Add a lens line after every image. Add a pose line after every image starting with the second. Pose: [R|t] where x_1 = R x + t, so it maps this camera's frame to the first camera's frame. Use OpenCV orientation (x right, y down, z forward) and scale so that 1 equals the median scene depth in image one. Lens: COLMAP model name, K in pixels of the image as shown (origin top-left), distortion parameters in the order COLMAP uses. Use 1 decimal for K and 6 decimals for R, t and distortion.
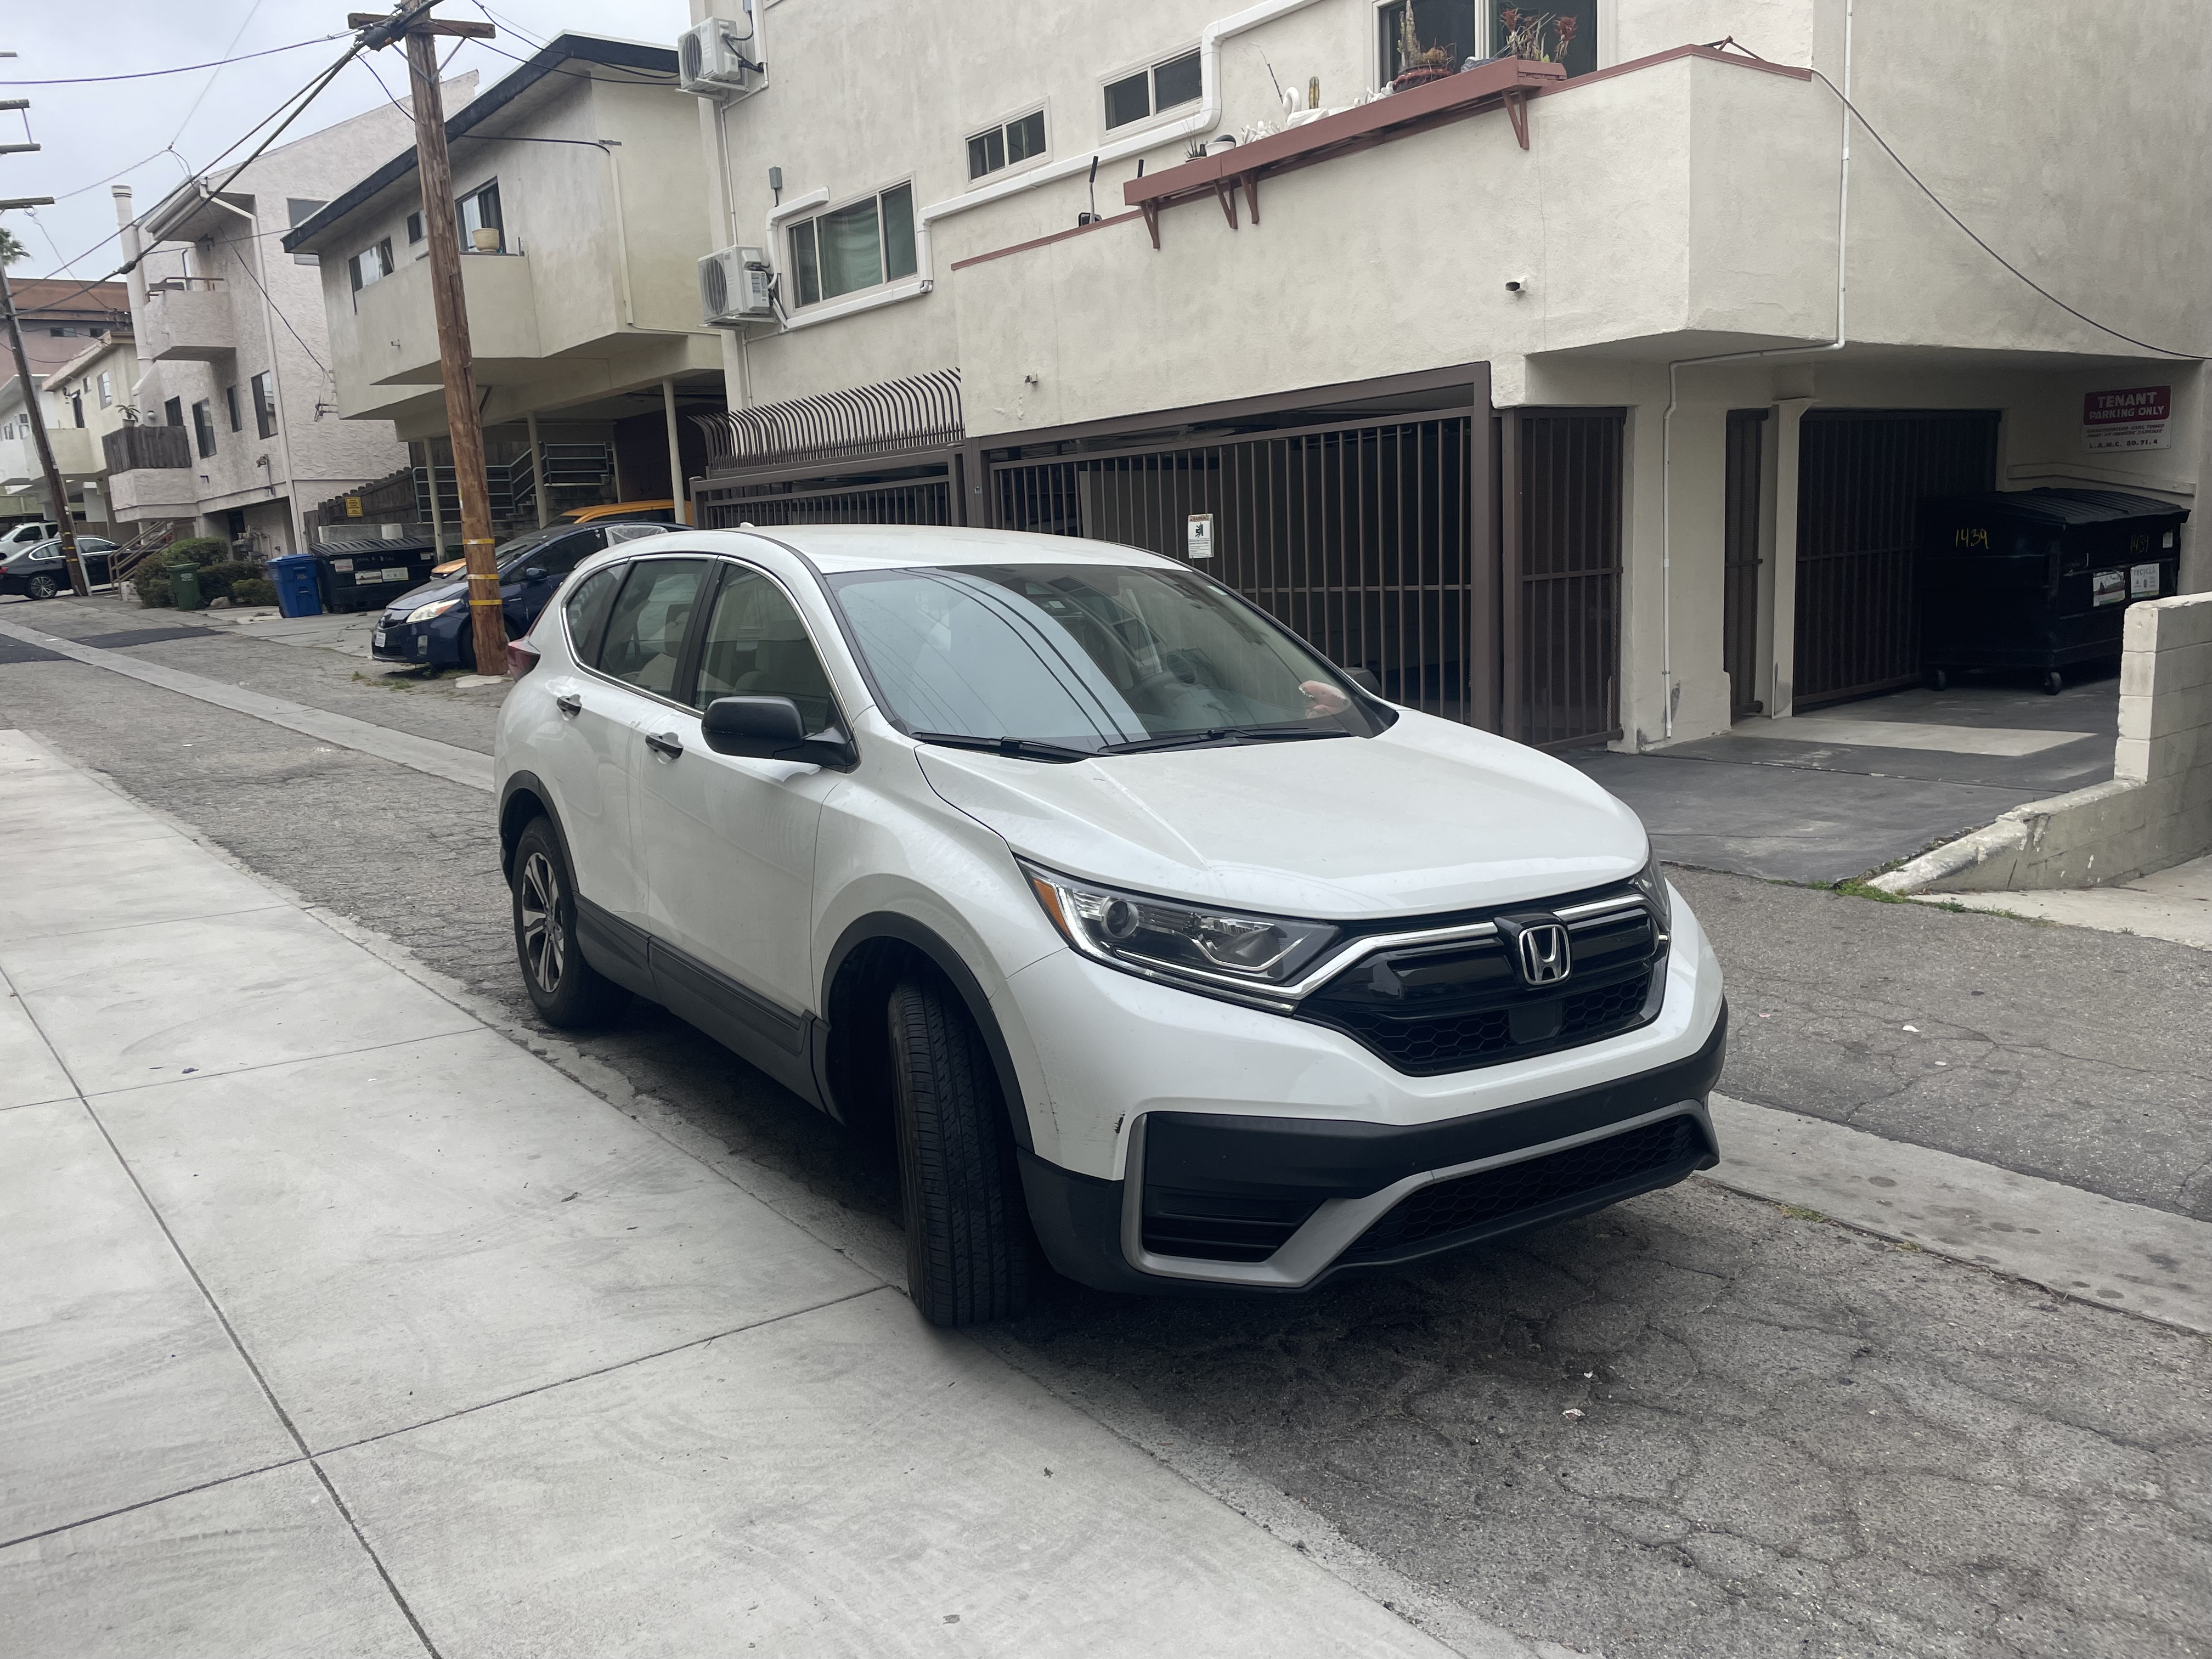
lens RADIAL K [[1662.7, 0, 1108.8], [0, 1662.7, 836.2], [0, 0, 1]] dist [0.082277, -0.107826]
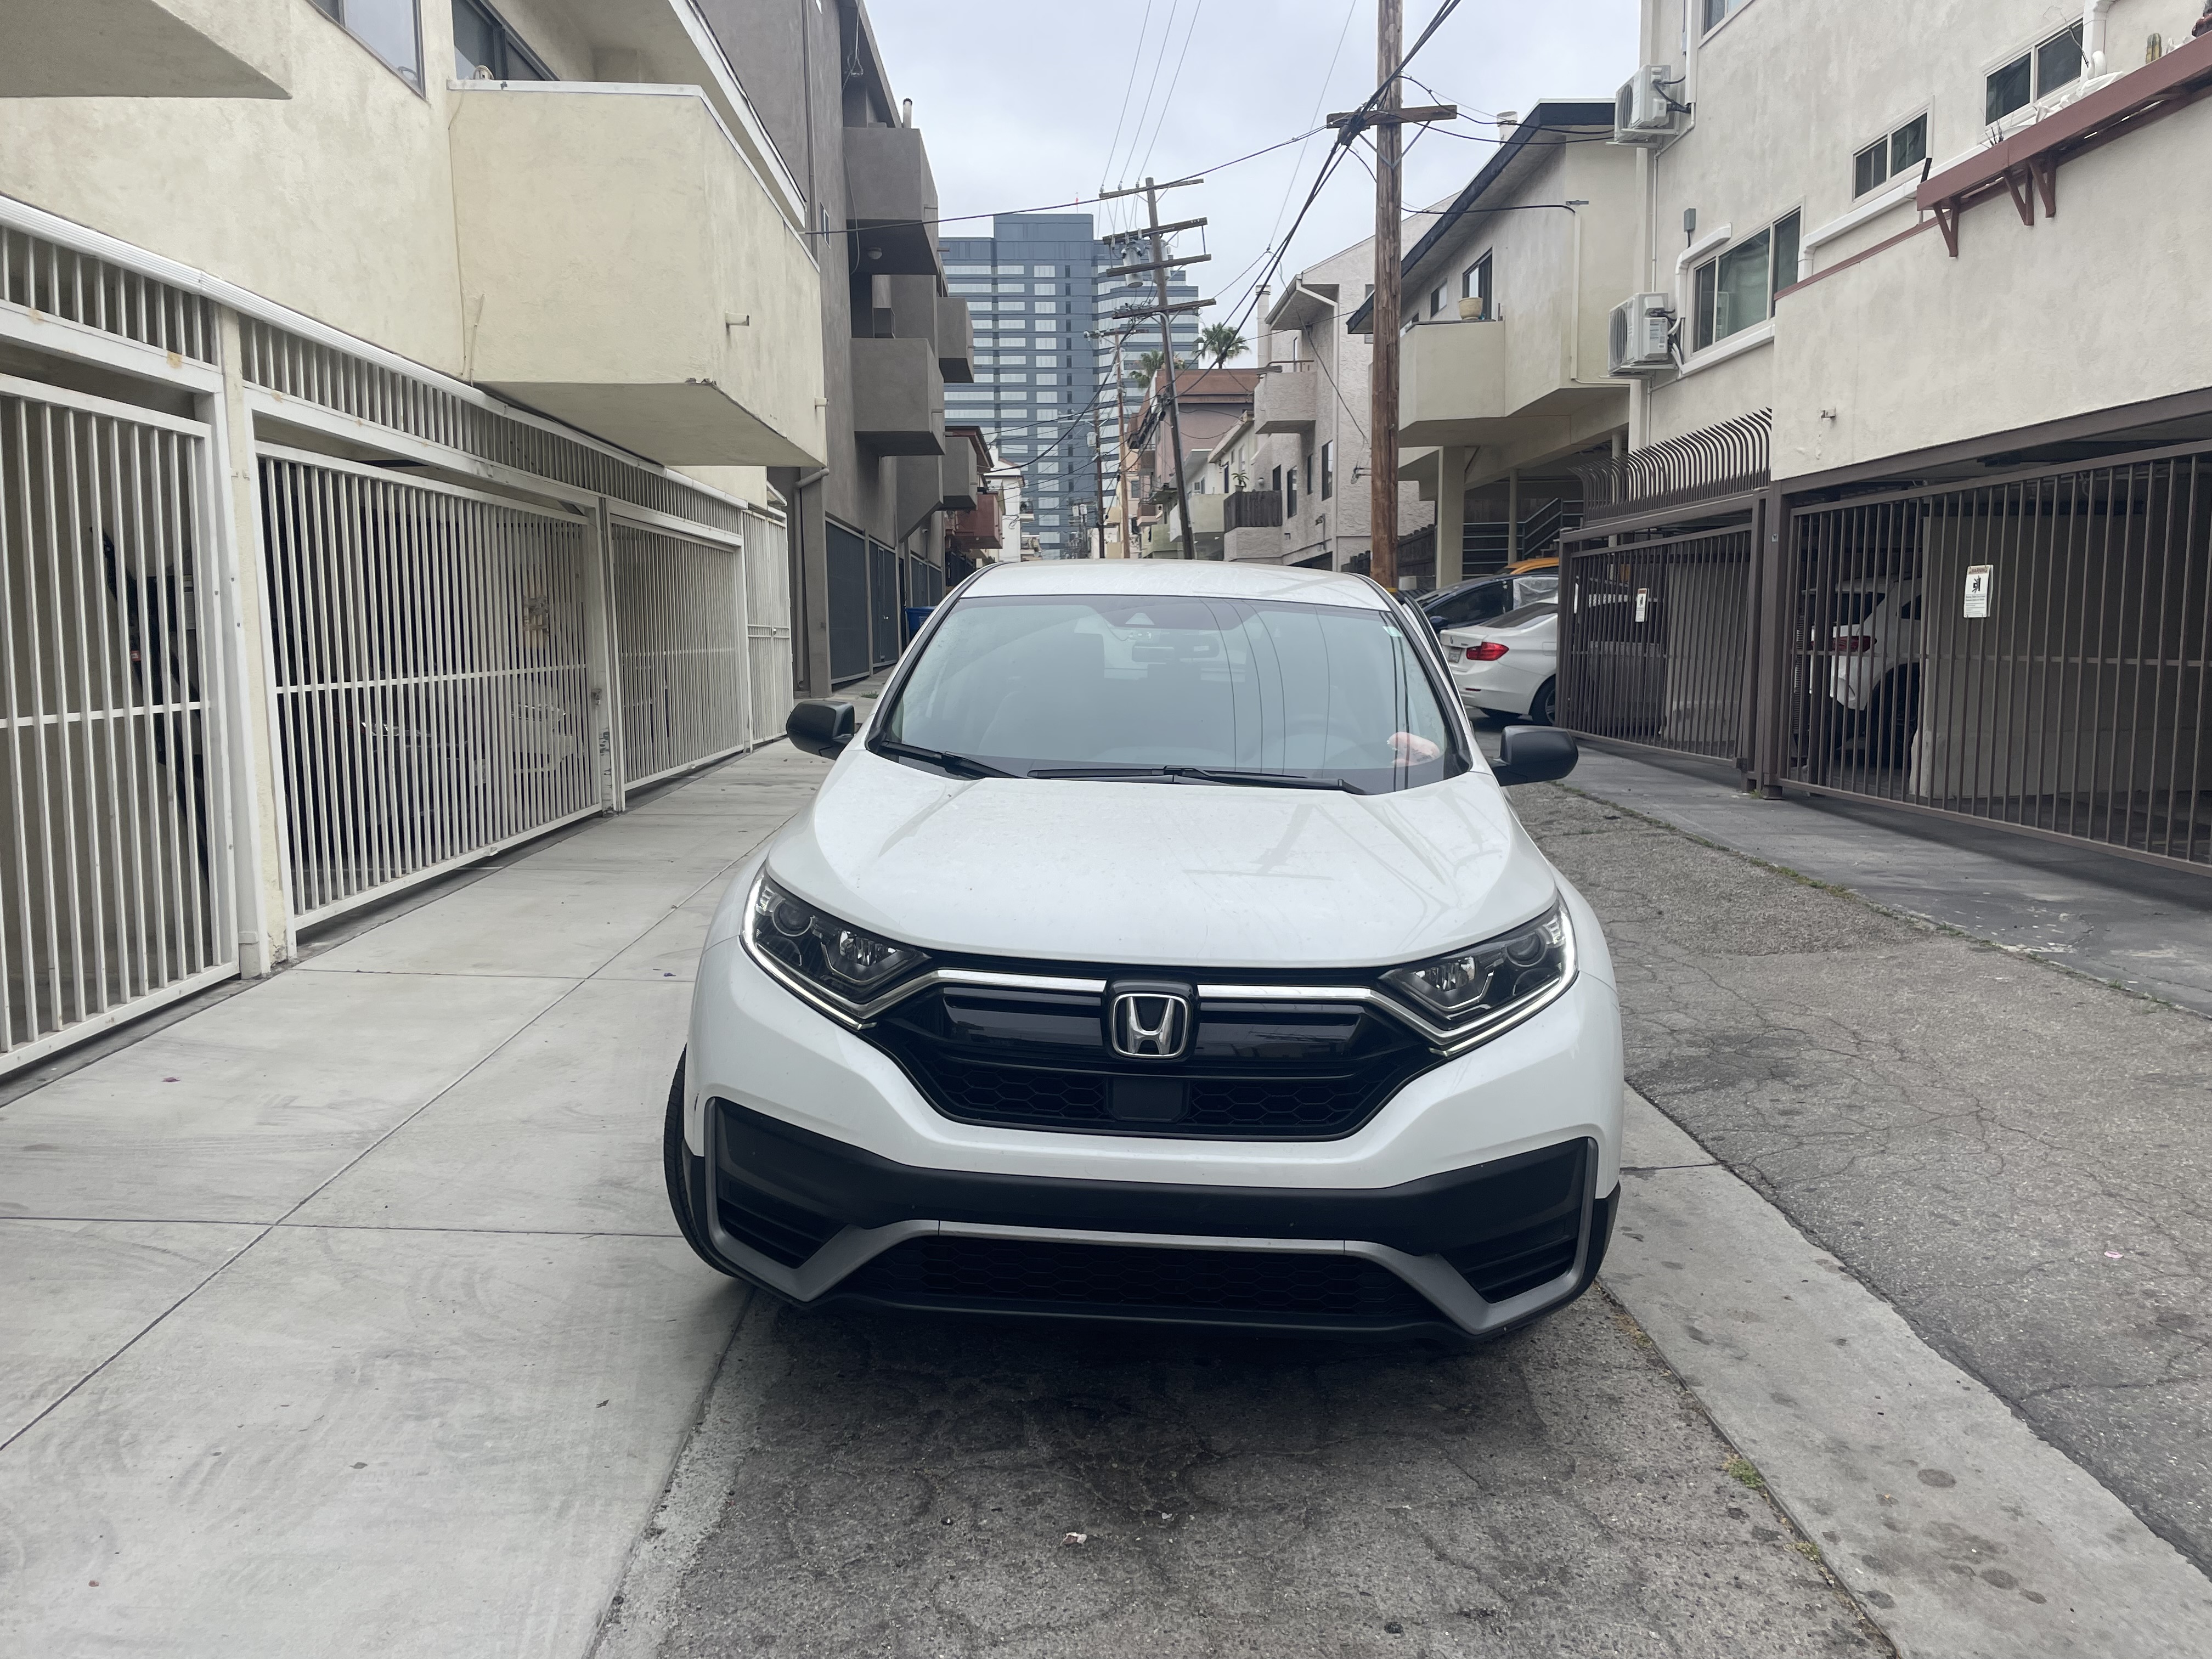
lens RADIAL K [[1662.7, 0, 1118.2], [0, 1662.7, 846.4], [0, 0, 1]] dist [0.082277, -0.107826]
pose [[0.802556, 0.114584, -0.585469, 0.447176], [-0.130708, 0.991310, 0.014838, -0.021306], [0.582082, 0.064617, 0.810559, 0.153696]]
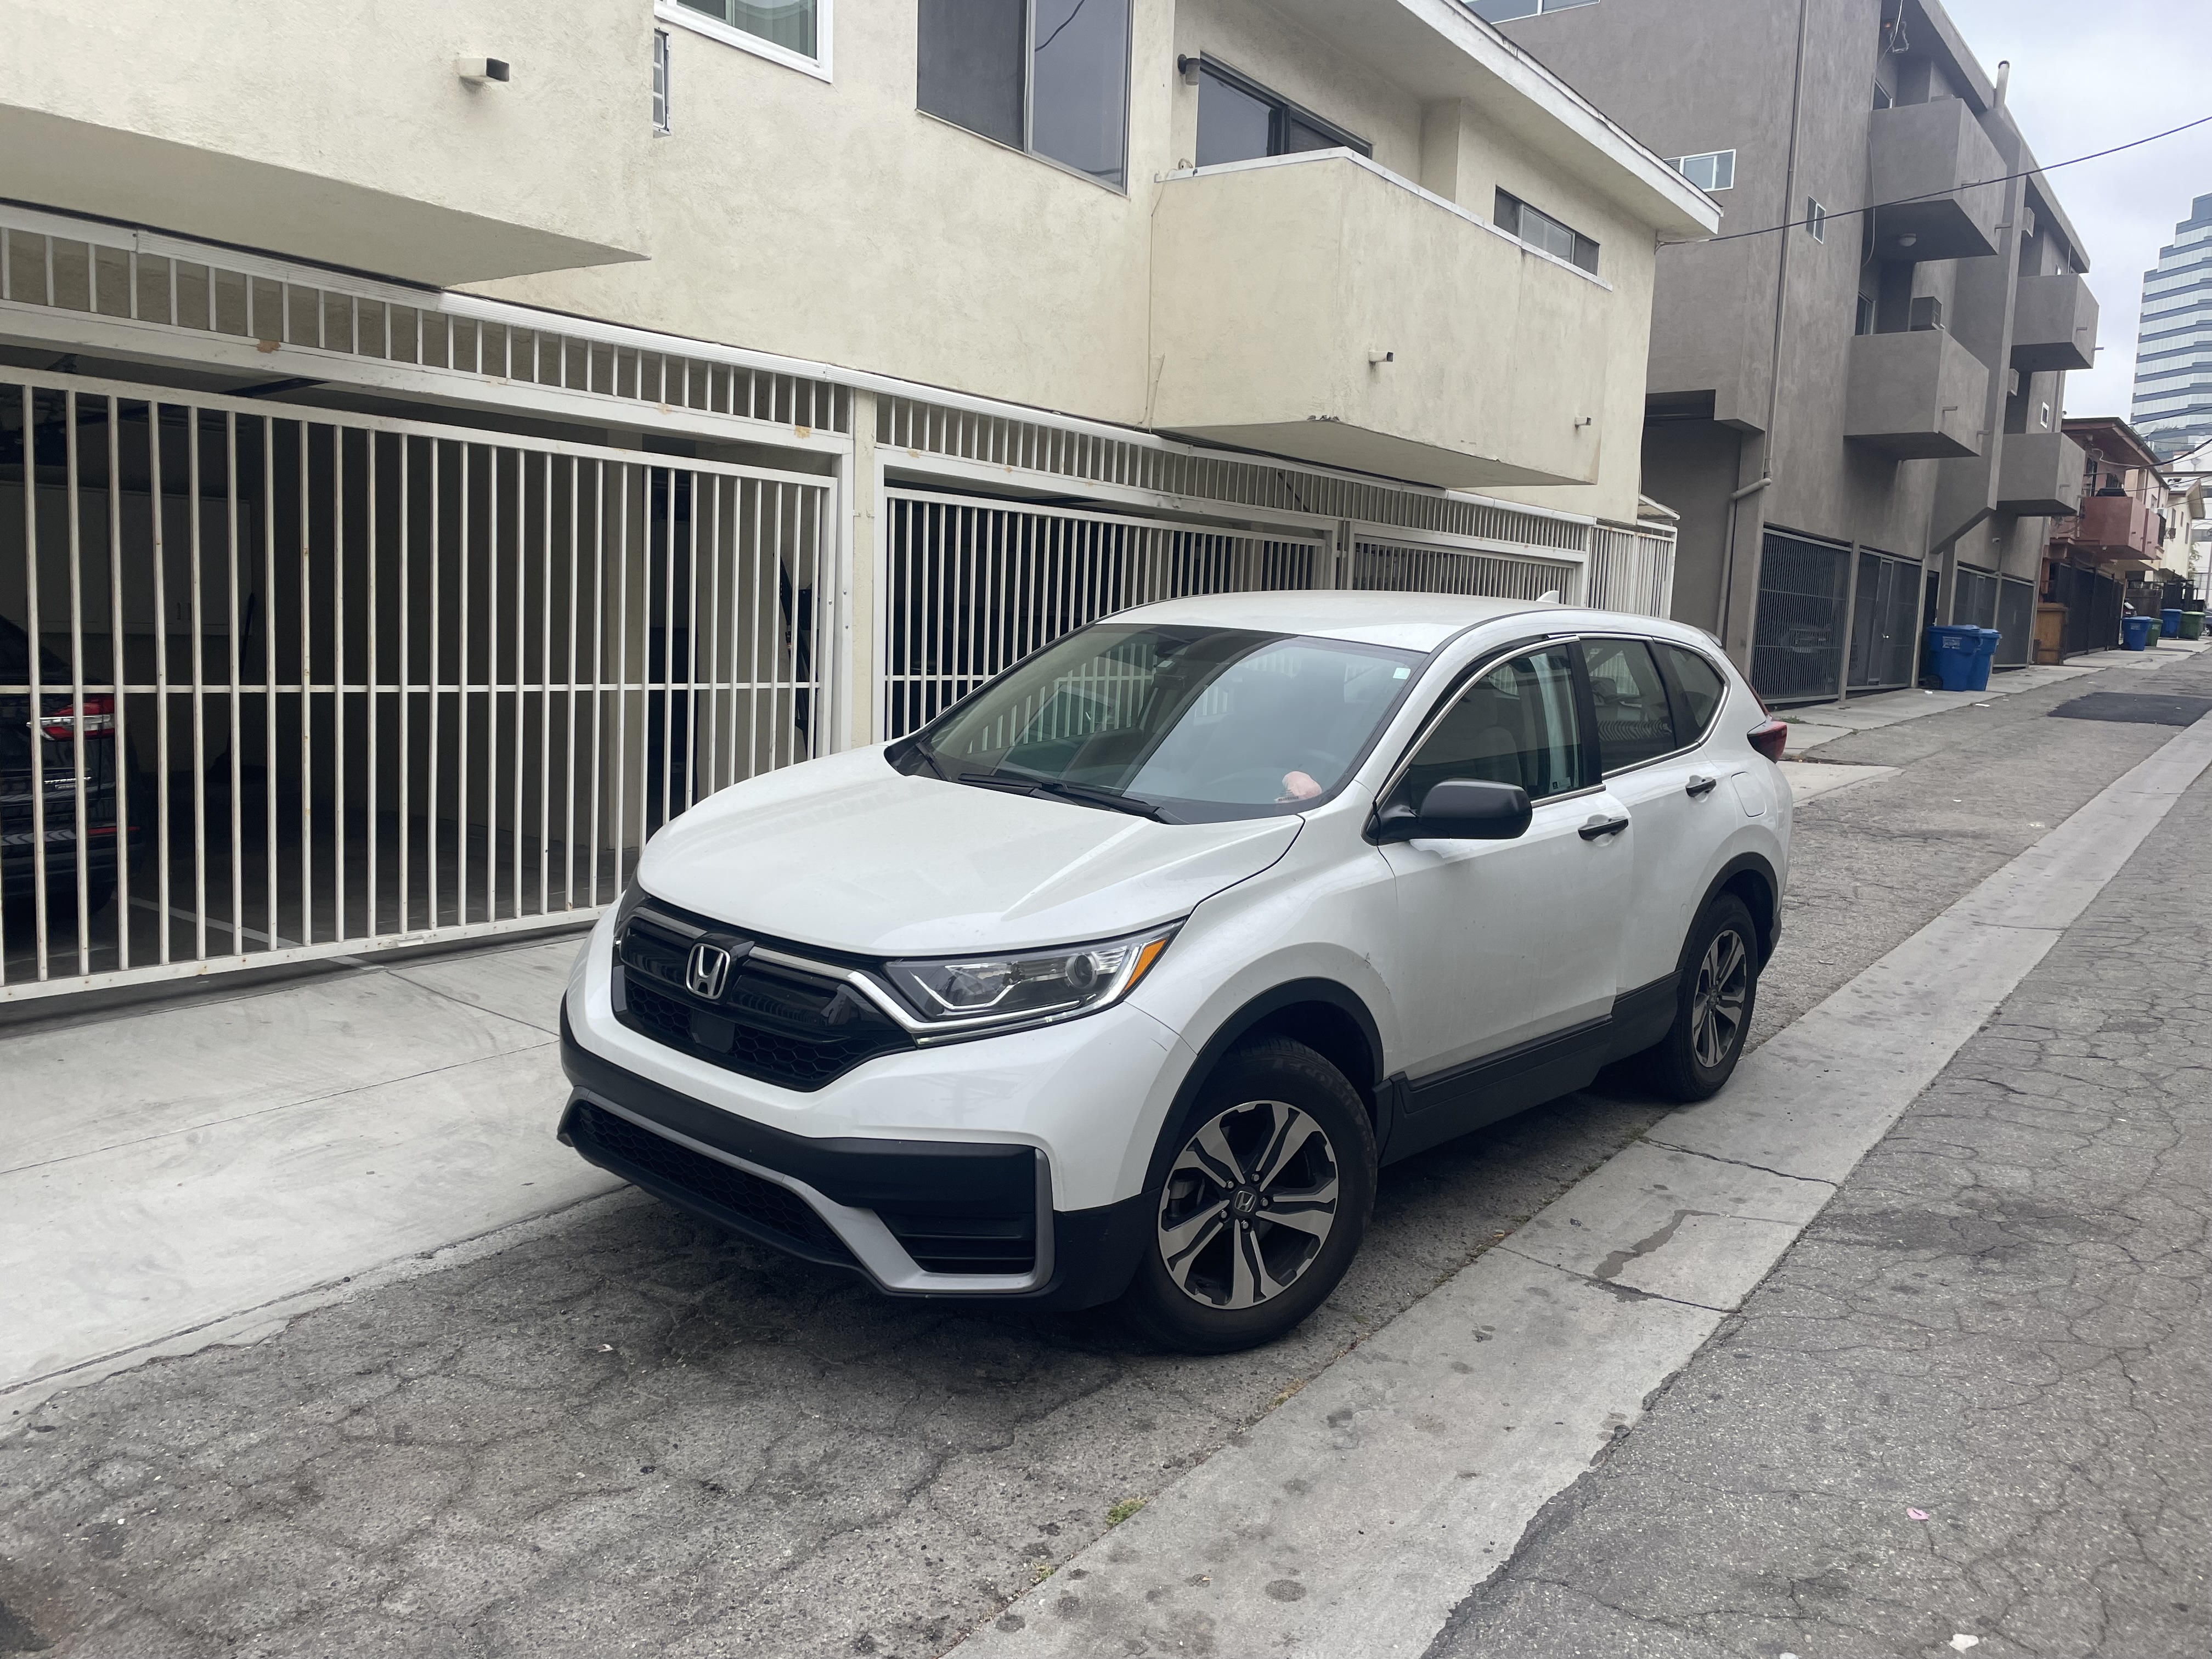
lens RADIAL K [[1662.7, 0, 1081.2], [0, 1662.7, 837.4], [0, 0, 1]] dist [0.082277, -0.107826]
pose [[0.251066, 0.175652, -0.951899, 0.809121], [-0.210807, 0.969715, 0.123339, -0.121985], [0.944736, 0.169701, 0.280492, 0.534578]]
